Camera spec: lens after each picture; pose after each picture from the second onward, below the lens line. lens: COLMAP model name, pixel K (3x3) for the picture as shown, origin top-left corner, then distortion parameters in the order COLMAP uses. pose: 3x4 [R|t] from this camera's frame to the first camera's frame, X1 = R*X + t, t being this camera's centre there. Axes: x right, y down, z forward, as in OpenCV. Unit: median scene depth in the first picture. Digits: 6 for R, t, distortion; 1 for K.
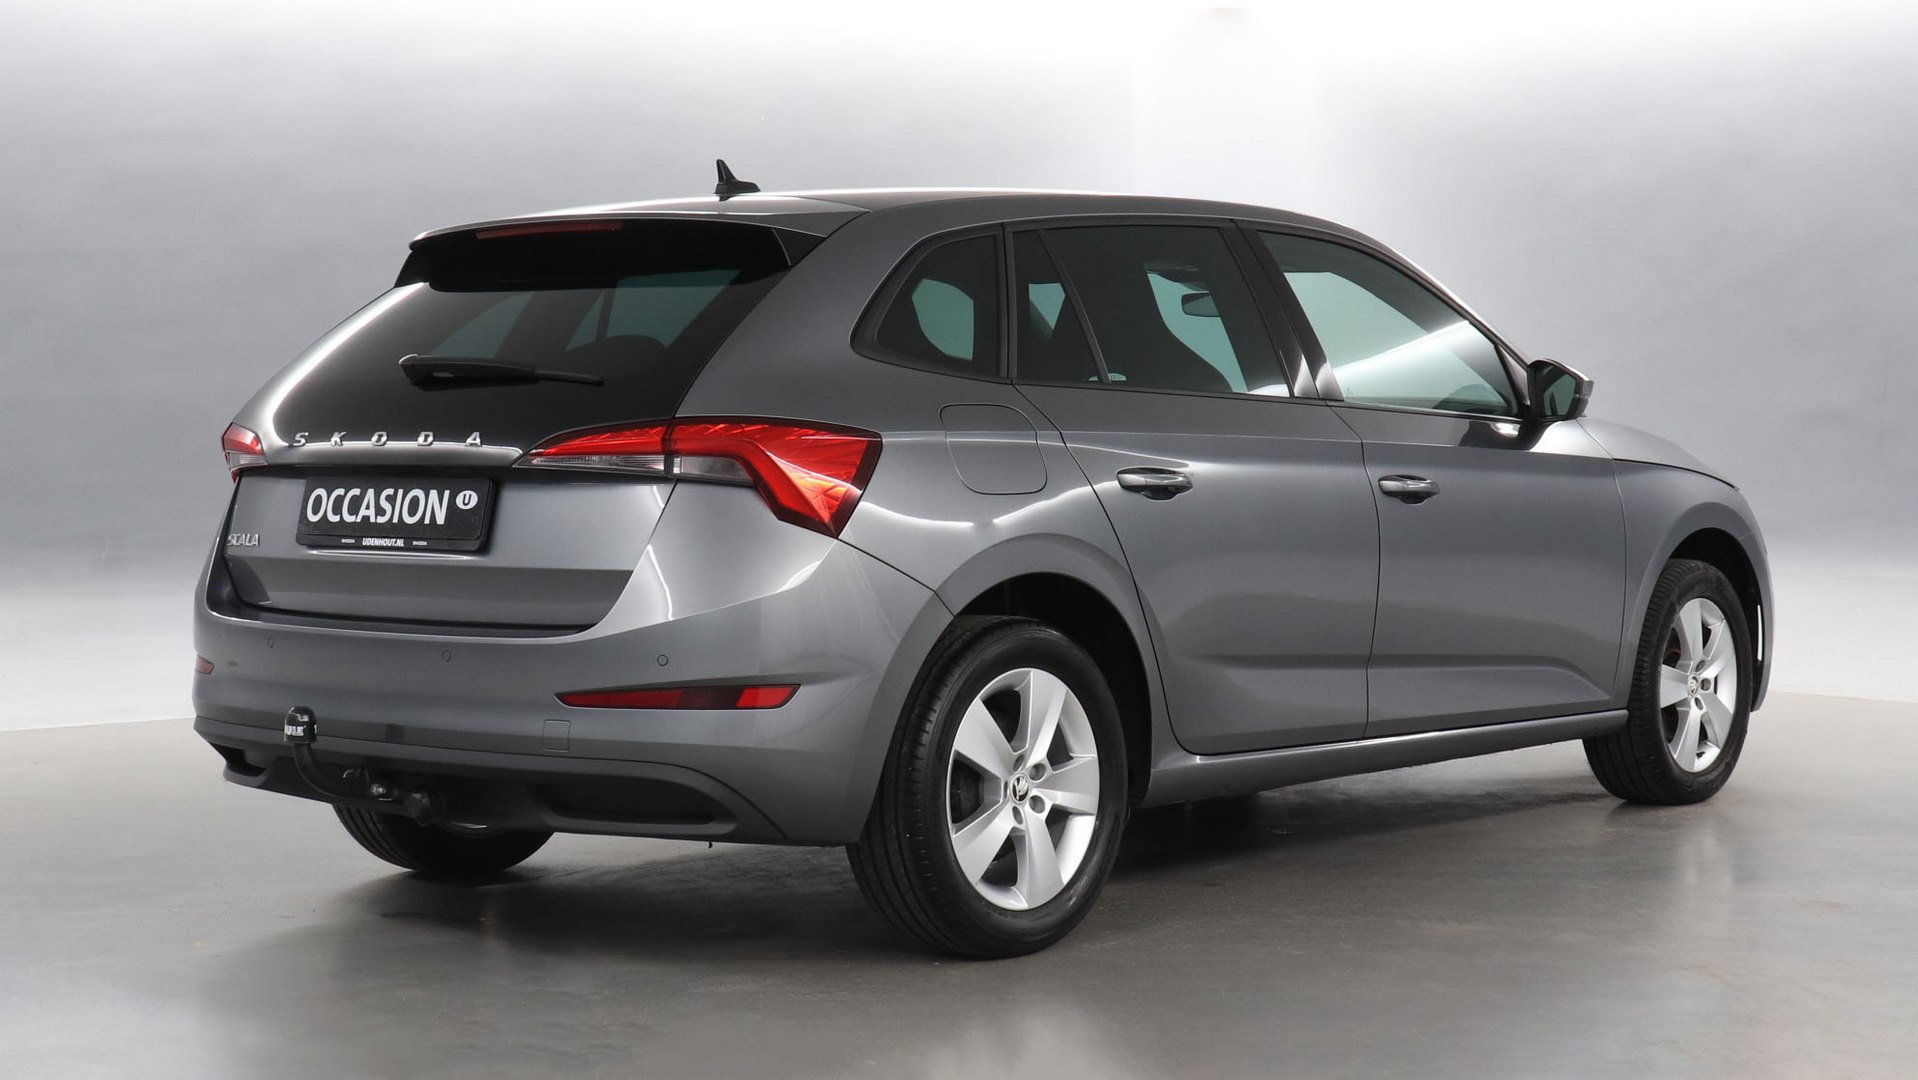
lens RADIAL K [[3093.7, 0, 959.0], [0, 3093.7, 540.0], [0, 0, 1]] dist [0.074784, 0.065397]
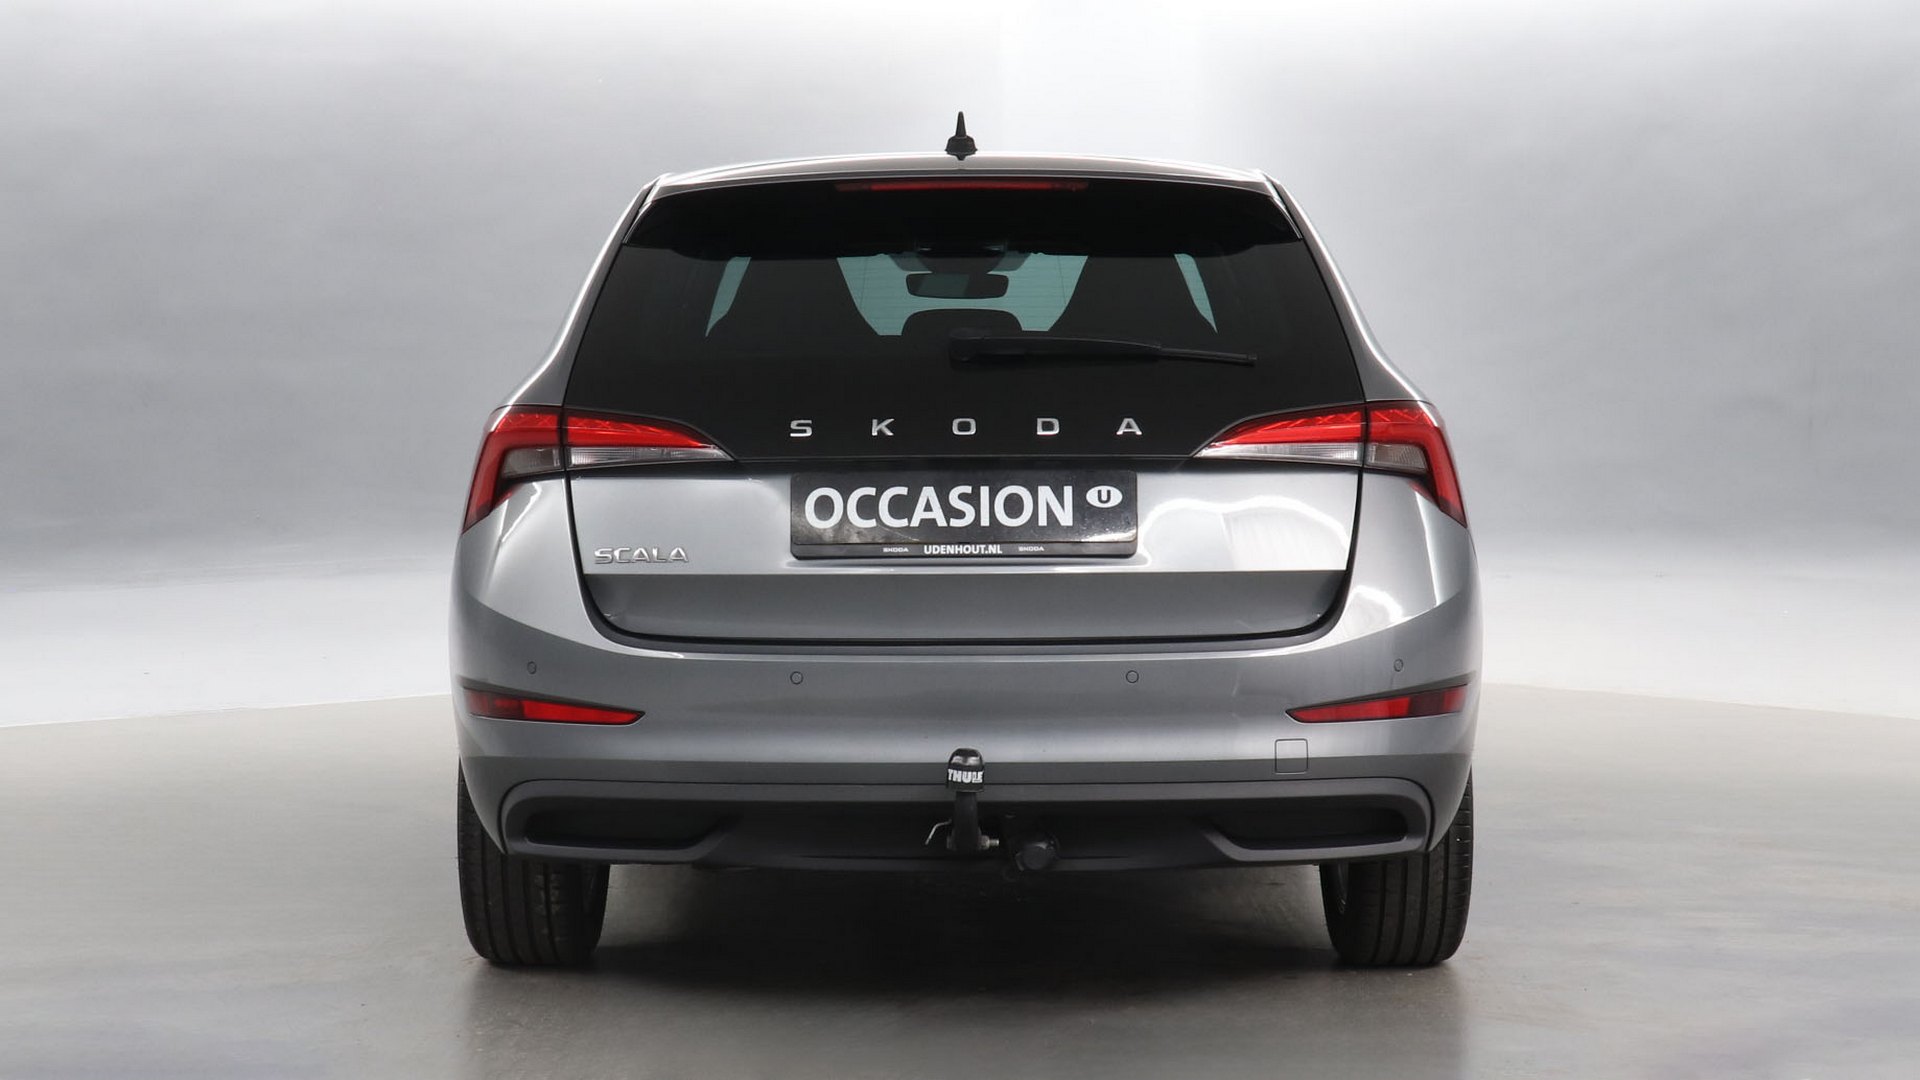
lens RADIAL K [[3096.9, 0, 960.0], [0, 3096.9, 540.0], [0, 0, 1]] dist [0.074784, 0.065397]
pose [[0.750739, -0.028493, 0.659985, -0.741569], [0.026980, 0.999558, 0.012463, -0.012375], [-0.660048, 0.008450, 0.751176, 0.366028]]
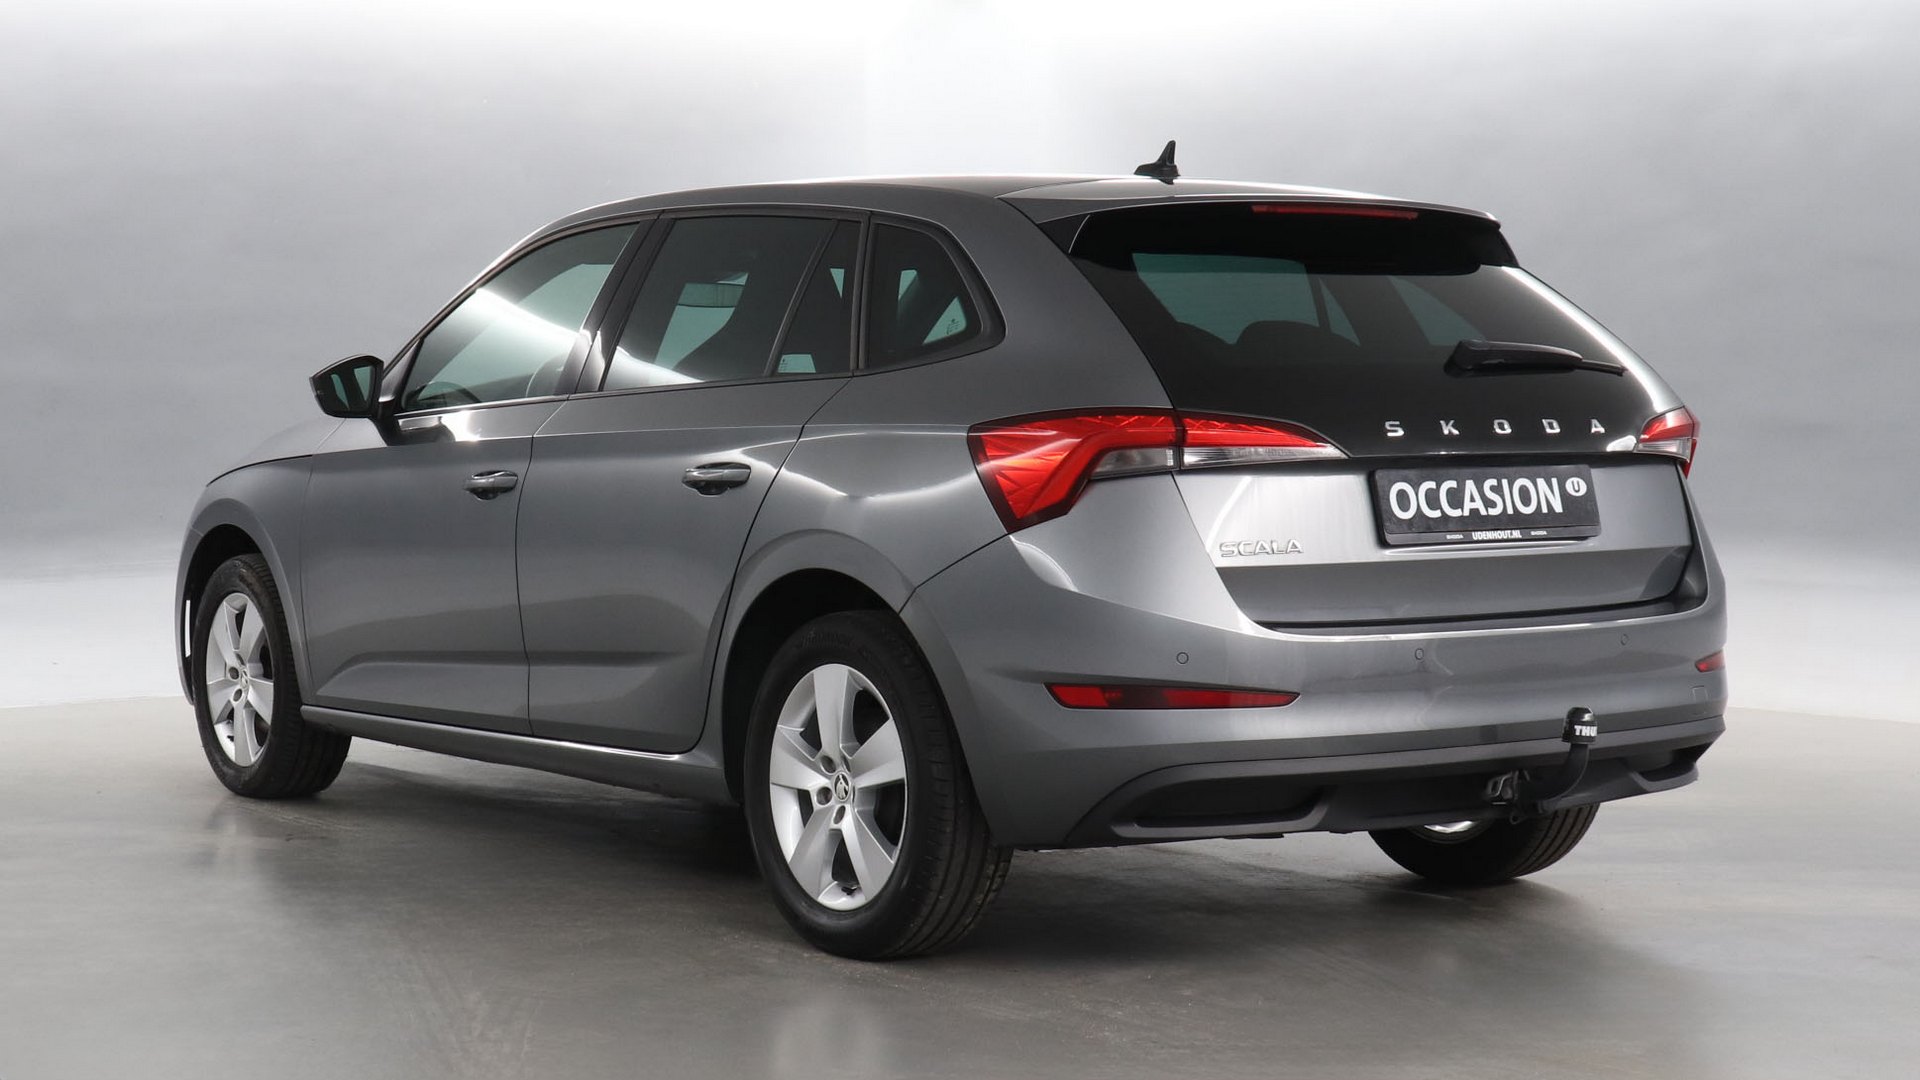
lens RADIAL K [[3096.9, 0, 960.0], [0, 3096.9, 540.0], [0, 0, 1]] dist [0.074784, 0.065397]
pose [[0.200926, -0.037451, 0.978890, -1.155319], [0.040006, 0.998749, 0.029999, -0.033074], [-0.978789, 0.033134, 0.202173, 0.966688]]
